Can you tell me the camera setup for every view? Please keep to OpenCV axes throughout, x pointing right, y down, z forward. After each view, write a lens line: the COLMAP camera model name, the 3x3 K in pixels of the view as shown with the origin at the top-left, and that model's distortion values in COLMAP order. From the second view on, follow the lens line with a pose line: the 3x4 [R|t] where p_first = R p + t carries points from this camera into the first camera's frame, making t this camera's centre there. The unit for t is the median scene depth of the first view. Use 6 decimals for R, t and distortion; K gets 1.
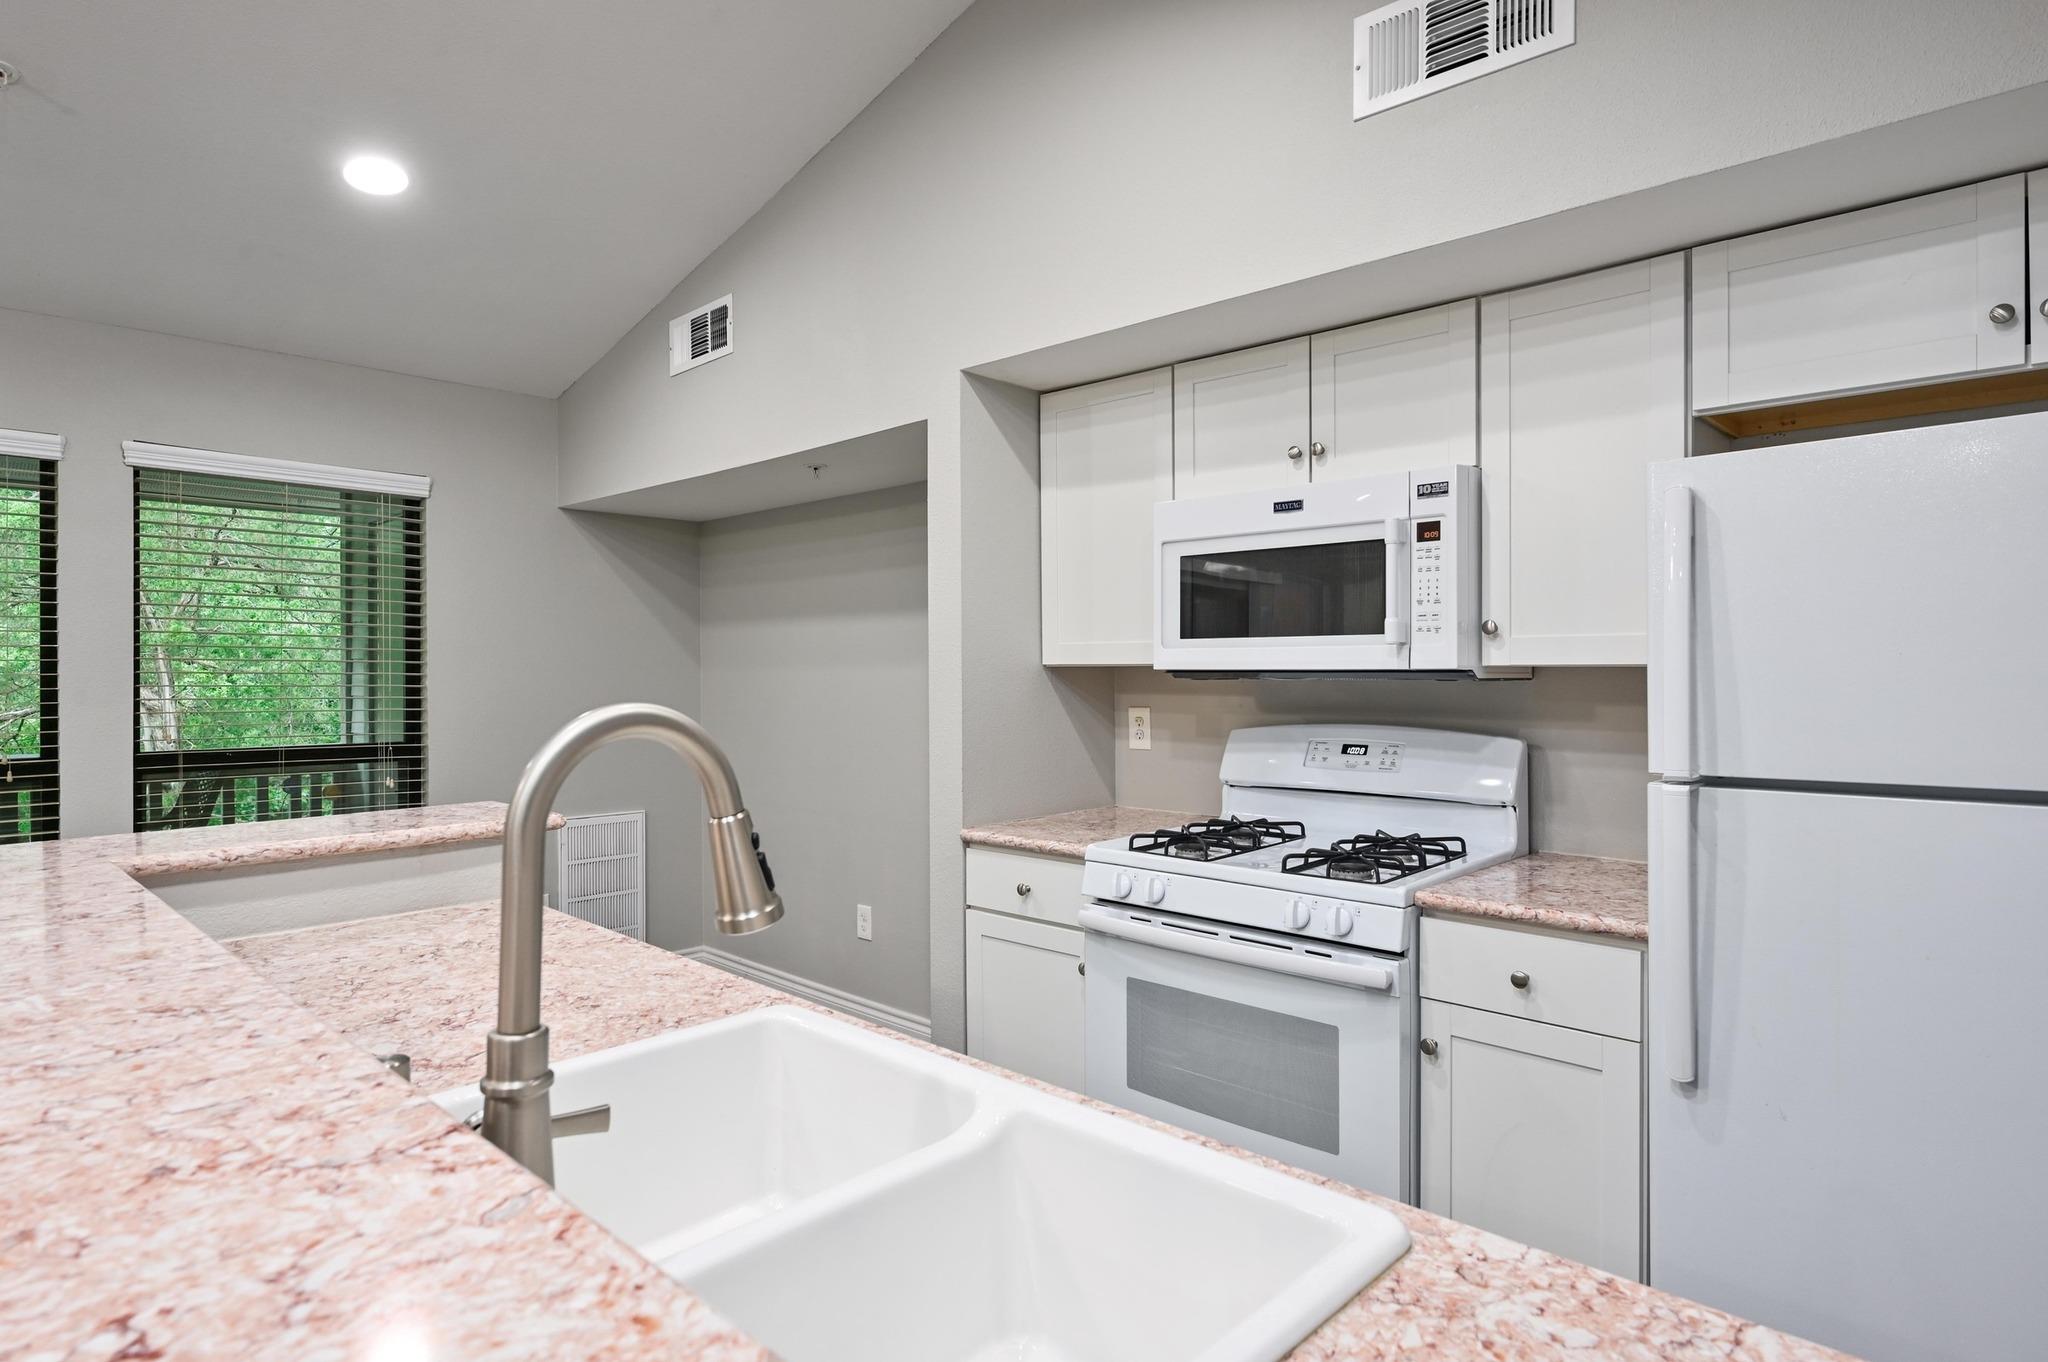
lens RADIAL K [[1133.1, 0, 1014.6], [0, 1133.1, 685.6], [0, 0, 1]] dist [-0.004302, 0.001183]
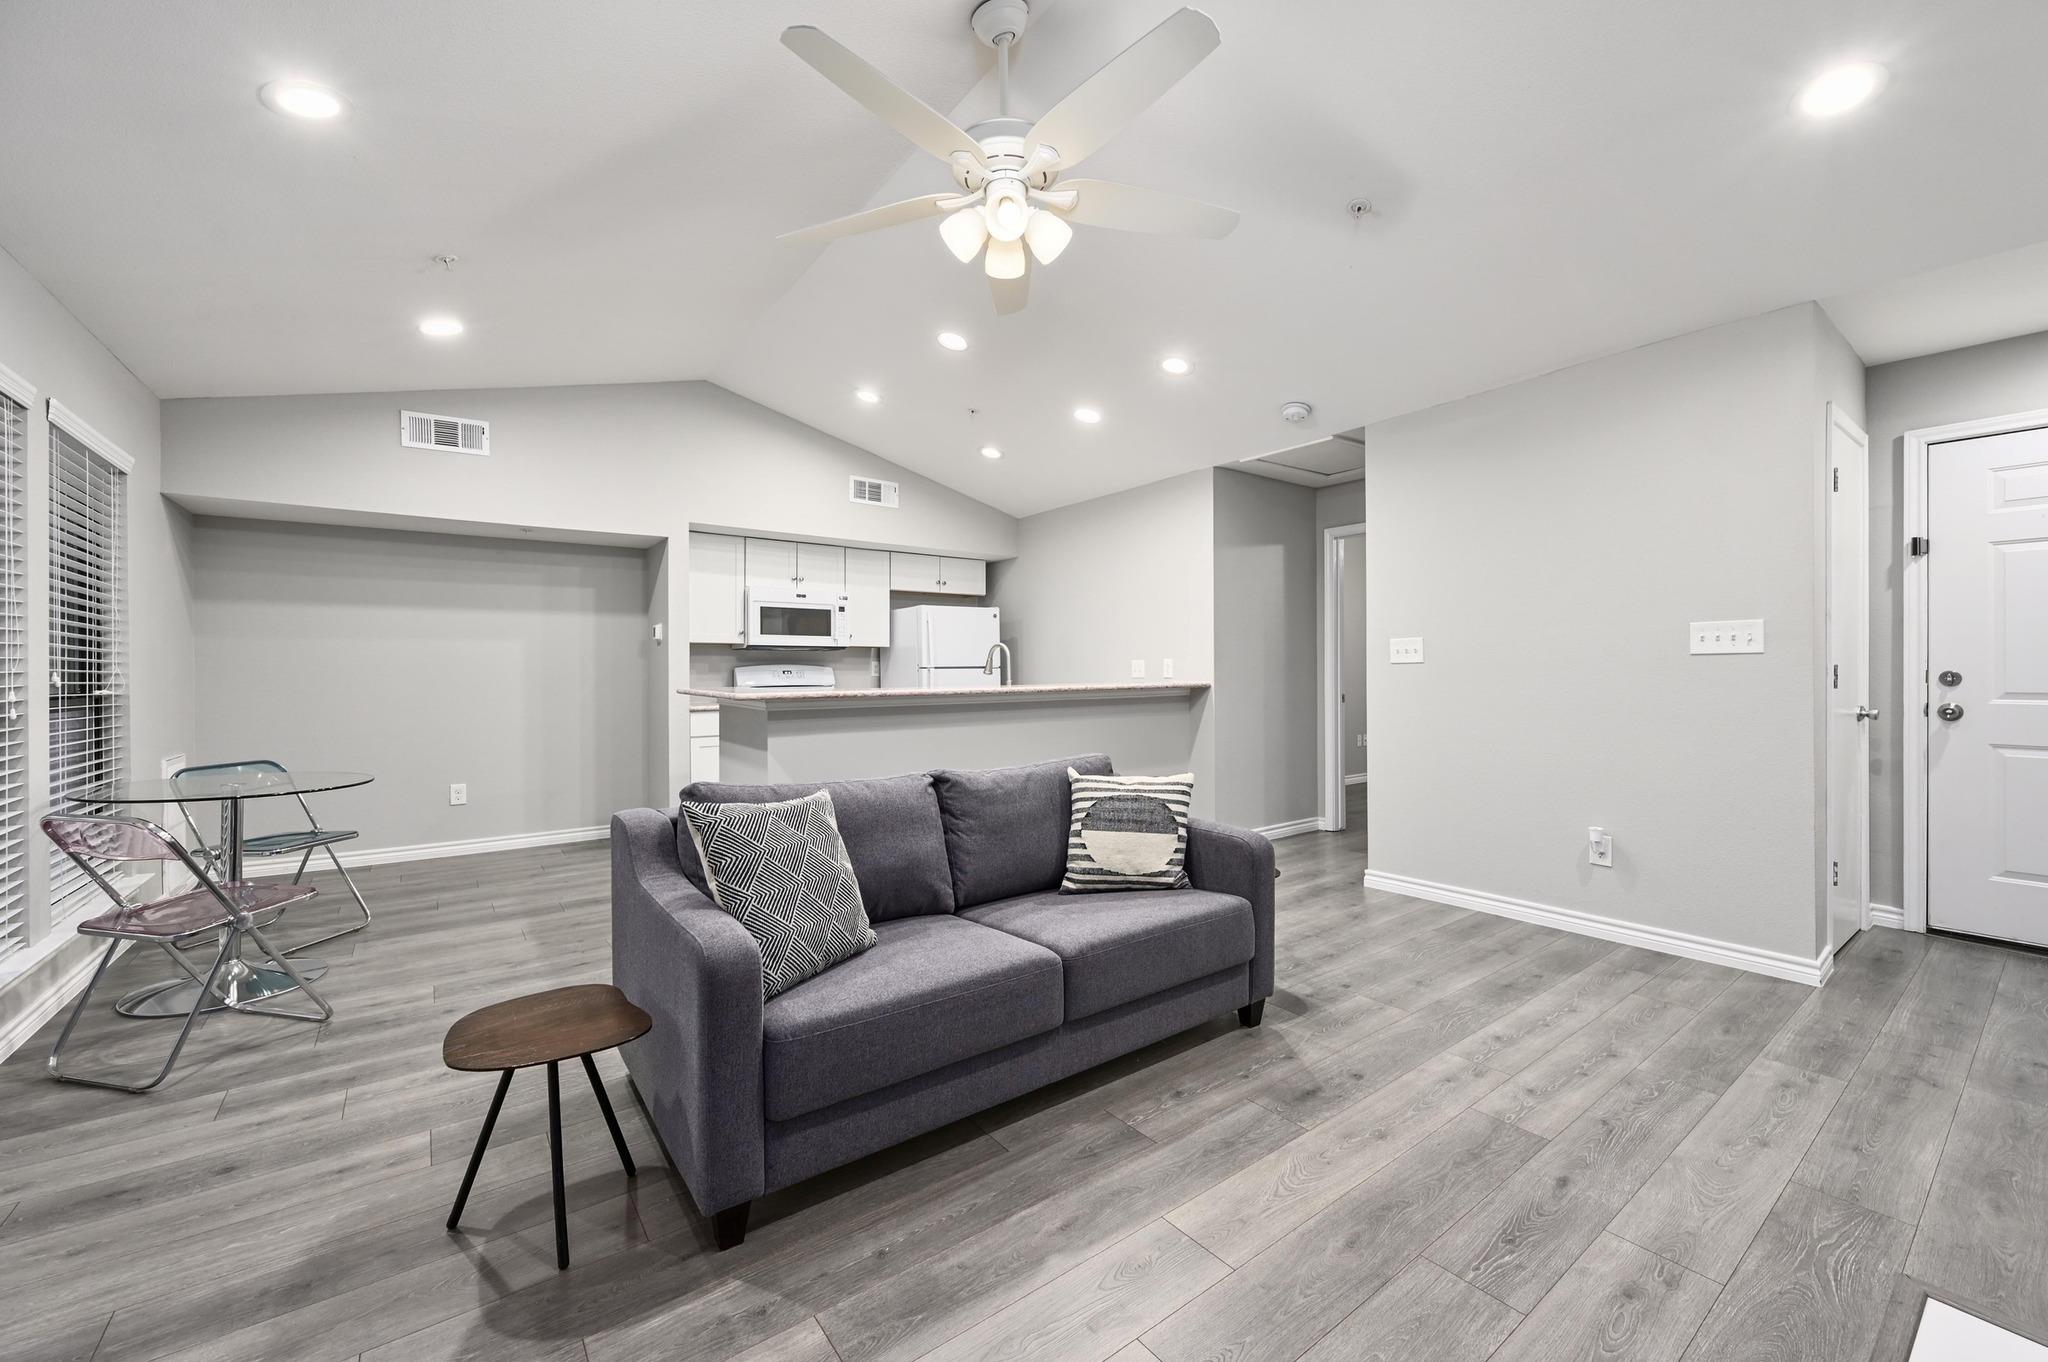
lens RADIAL K [[809.6, 0, 1023.4], [0, 809.6, 674.6], [0, 0, 1]] dist [-0.002198, 0.000771]
pose [[0.165155, -0.001310, 0.986267, -1.656842], [0.014143, 0.999899, -0.001040, 0.067660], [-0.986166, 0.014121, 0.165157, -0.011120]]
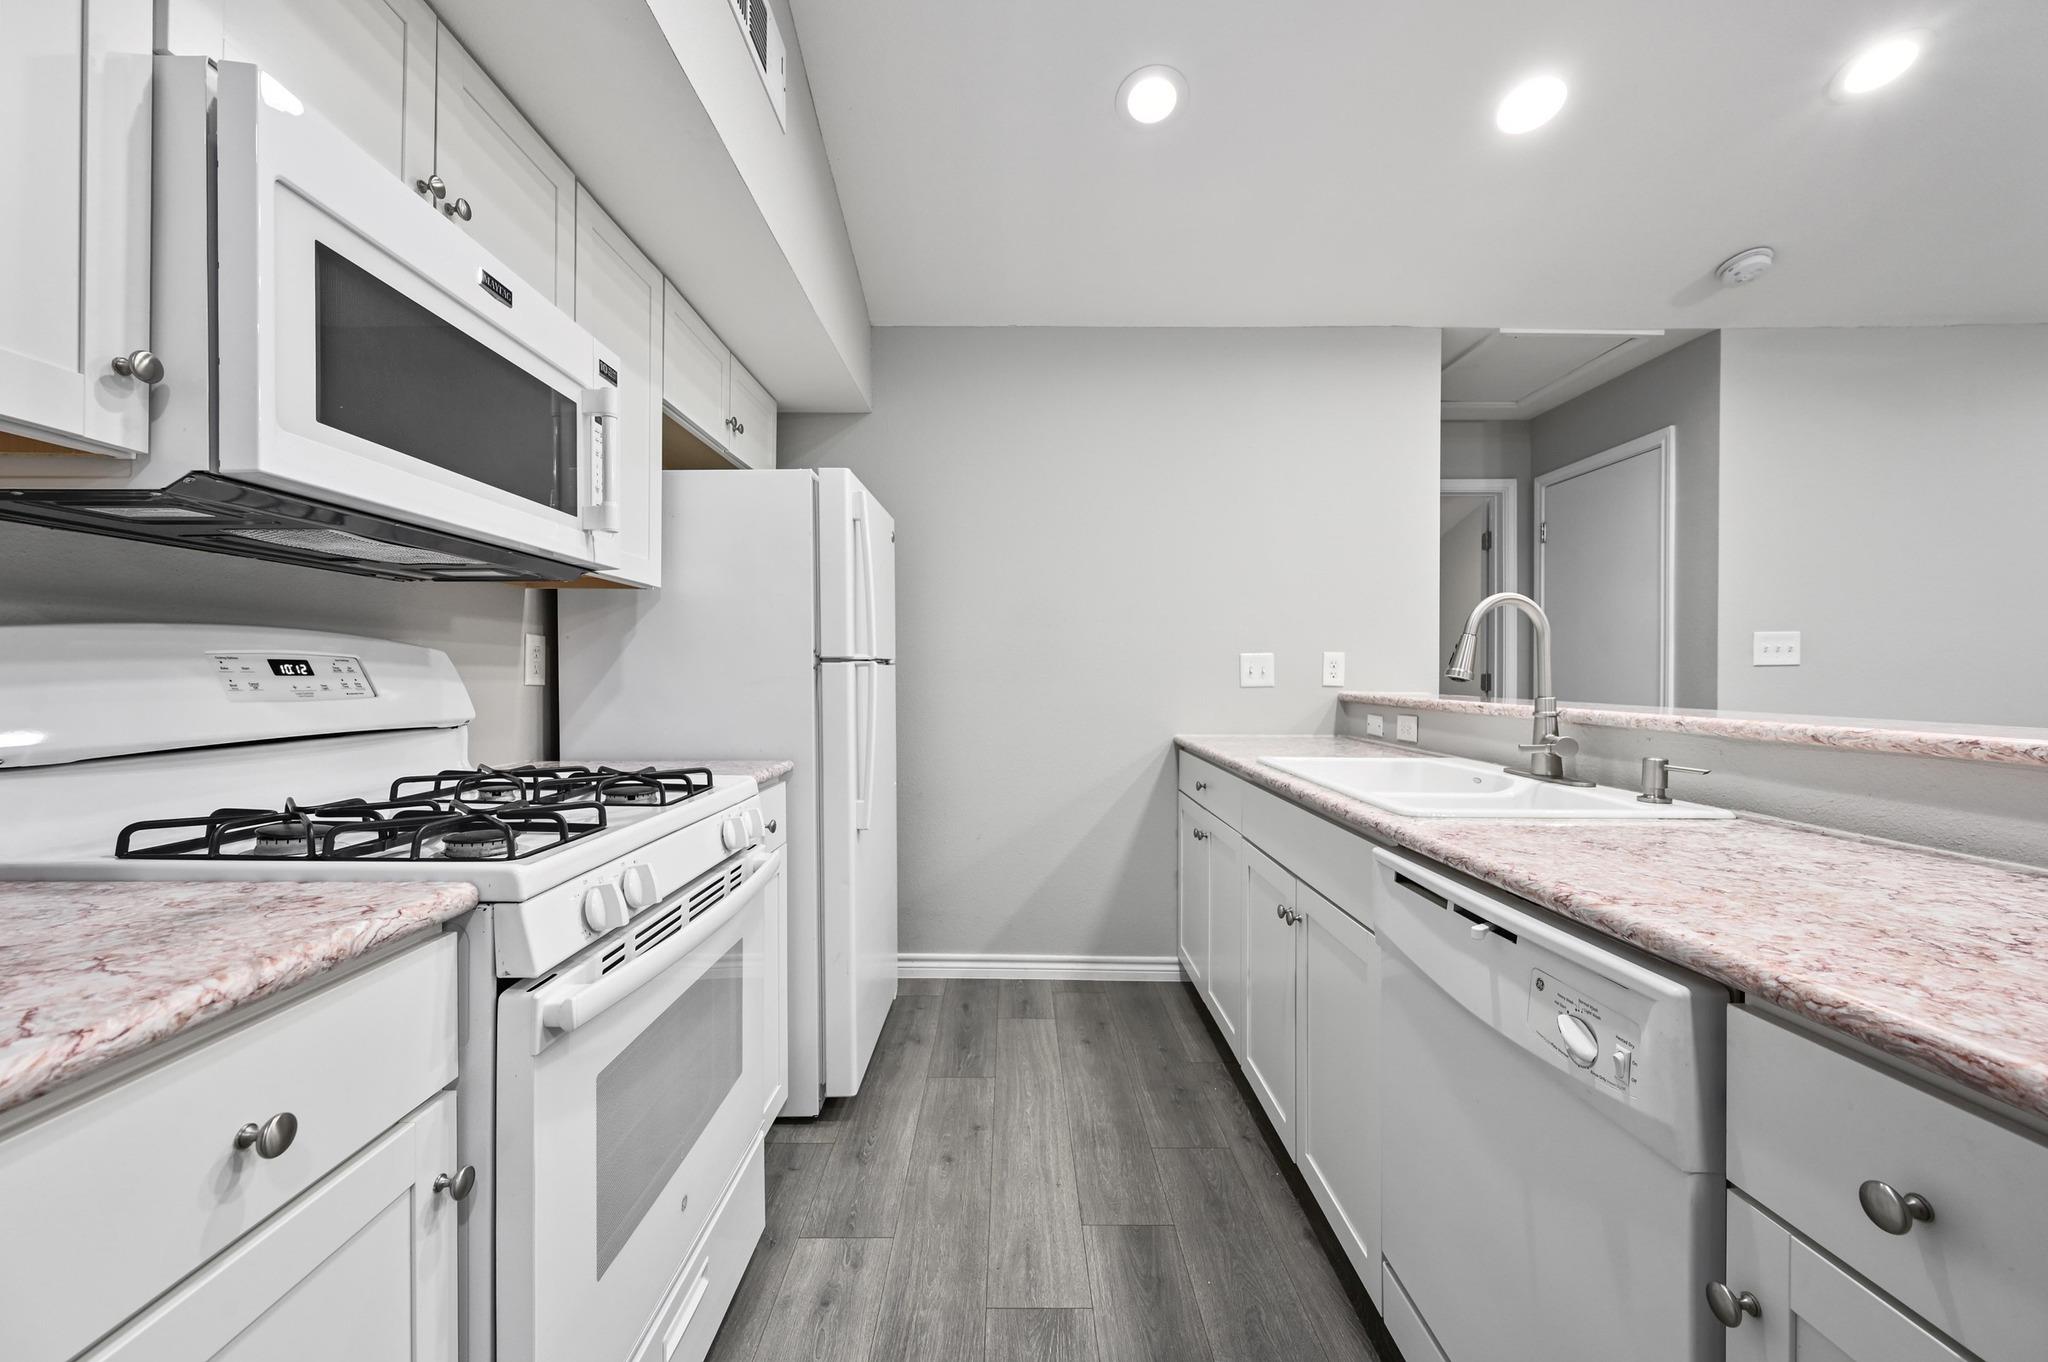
lens RADIAL K [[809.6, 0, 1019.7], [0, 809.6, 677.0], [0, 0, 1]] dist [-0.002198, 0.000771]
pose [[-0.700422, 0.004331, 0.713716, -0.262032], [0.008911, 0.999957, 0.002677, 0.058915], [-0.713674, 0.008235, -0.700430, 0.946710]]
